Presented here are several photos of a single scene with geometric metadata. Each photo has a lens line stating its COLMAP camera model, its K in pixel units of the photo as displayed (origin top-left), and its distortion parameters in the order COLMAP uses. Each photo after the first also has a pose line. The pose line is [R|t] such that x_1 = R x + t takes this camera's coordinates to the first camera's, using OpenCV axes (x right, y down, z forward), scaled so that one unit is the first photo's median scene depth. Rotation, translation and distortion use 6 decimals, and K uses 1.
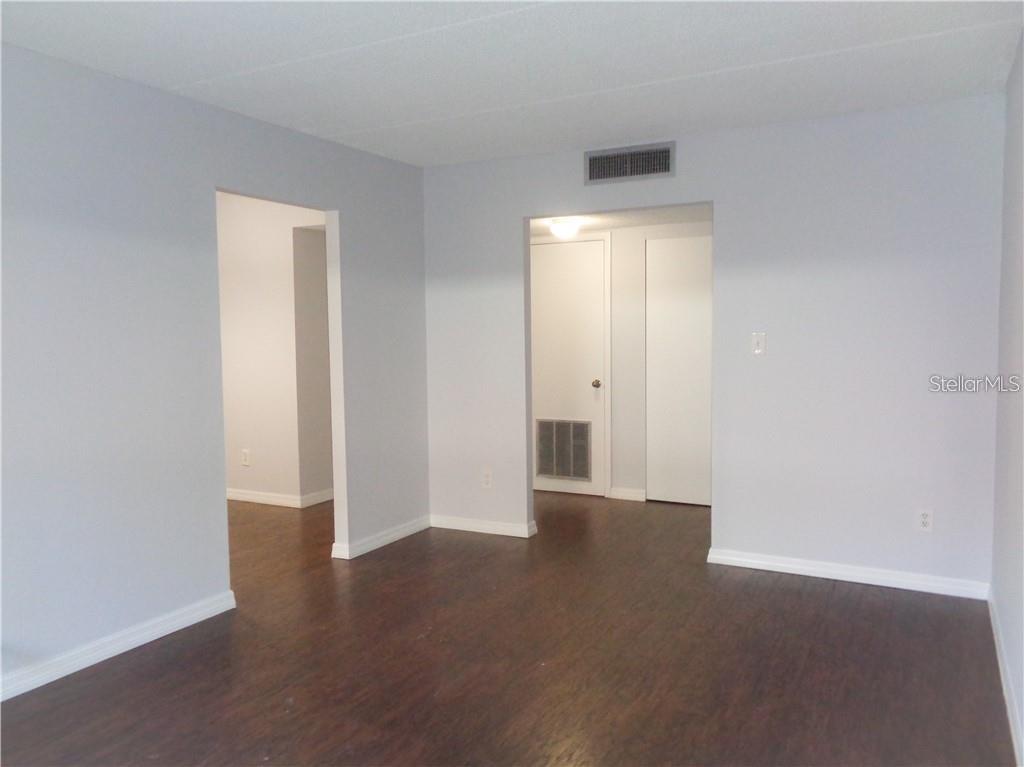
lens RADIAL K [[772.5, 0, 512.0], [0, 772.5, 383.5], [0, 0, 1]] dist [-0.003616, 0.008832]
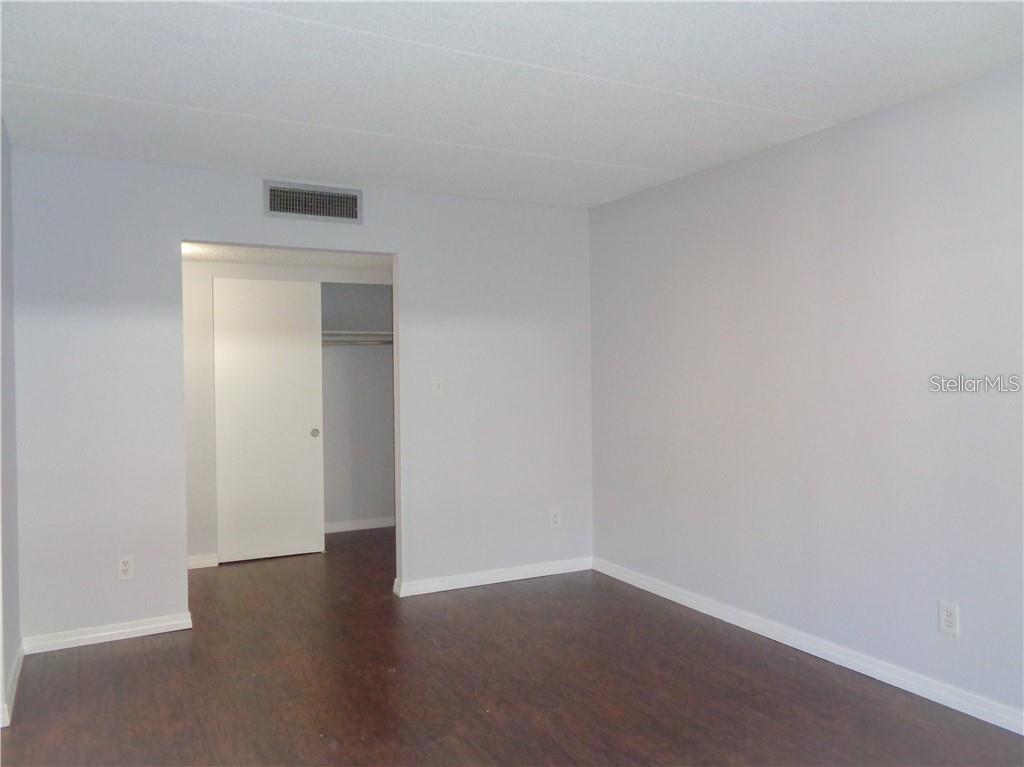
lens RADIAL K [[772.5, 0, 512.0], [0, 772.5, 383.5], [0, 0, 1]] dist [-0.003616, 0.008832]
pose [[0.560984, -0.007606, 0.827792, -0.436955], [0.059800, 0.997718, -0.031359, -0.011685], [-0.825664, 0.067094, 0.560158, 0.230440]]
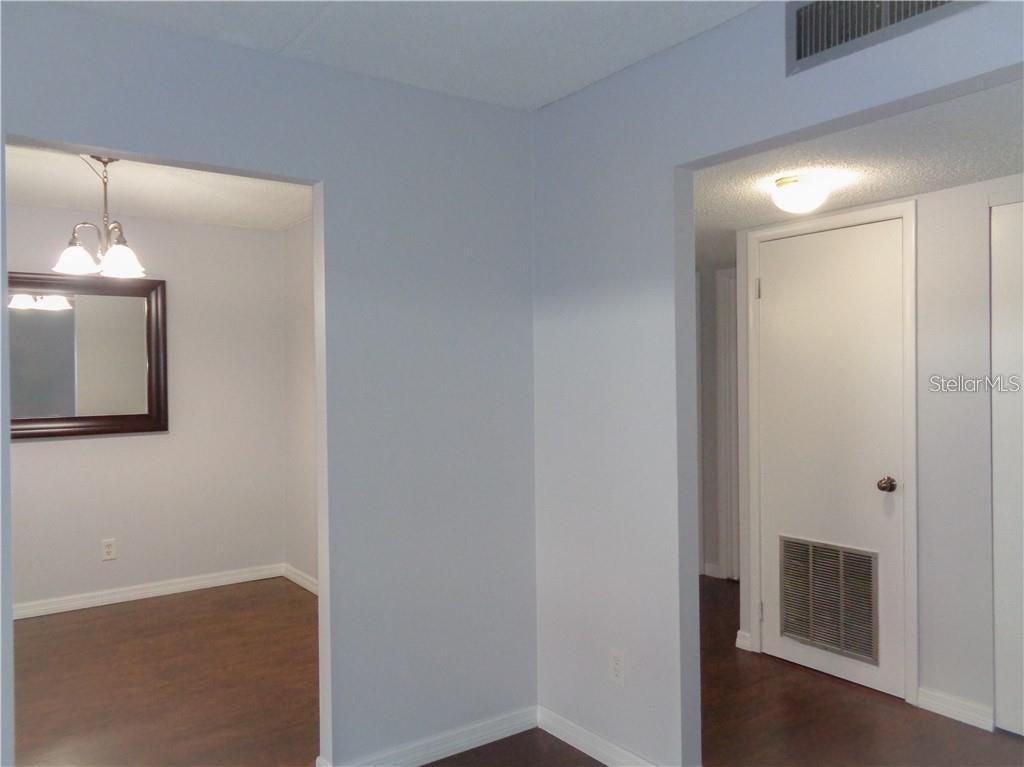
lens RADIAL K [[772.5, 0, 512.0], [0, 772.5, 383.5], [0, 0, 1]] dist [-0.003616, 0.008832]
pose [[0.894869, 0.003333, -0.446316, 0.135108], [-0.028167, 0.998401, -0.049018, -0.042367], [0.445439, 0.056436, 0.893532, 0.468807]]
